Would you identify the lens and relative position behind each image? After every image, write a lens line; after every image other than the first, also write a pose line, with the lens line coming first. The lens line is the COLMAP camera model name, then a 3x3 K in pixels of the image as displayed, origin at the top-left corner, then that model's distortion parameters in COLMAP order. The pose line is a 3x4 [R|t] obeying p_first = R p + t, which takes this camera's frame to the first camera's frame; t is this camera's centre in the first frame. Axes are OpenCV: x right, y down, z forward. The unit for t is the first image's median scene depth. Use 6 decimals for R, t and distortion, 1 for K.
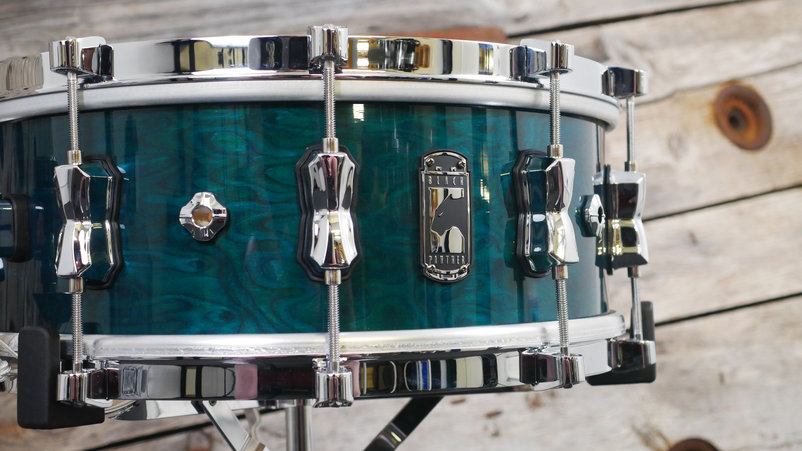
lens RADIAL K [[1432.4, 0, 401.3], [0, 1432.4, 241.4], [0, 0, 1]] dist [0.006994, 0.027267]
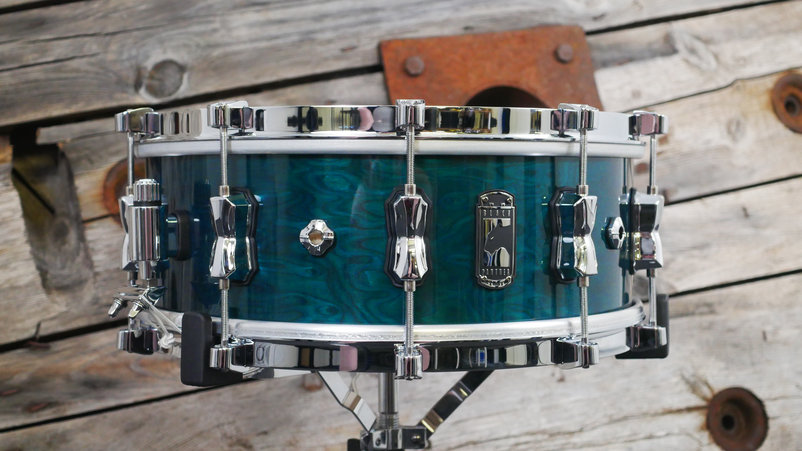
lens RADIAL K [[1538.2, 0, 401.0], [0, 1538.2, 225.5], [0, 0, 1]] dist [0.009977, 0.065633]
pose [[0.995889, 0.027758, -0.086226, 0.064566], [-0.021744, 0.997316, 0.069915, -0.126290], [0.087935, -0.067753, 0.993819, -0.428108]]
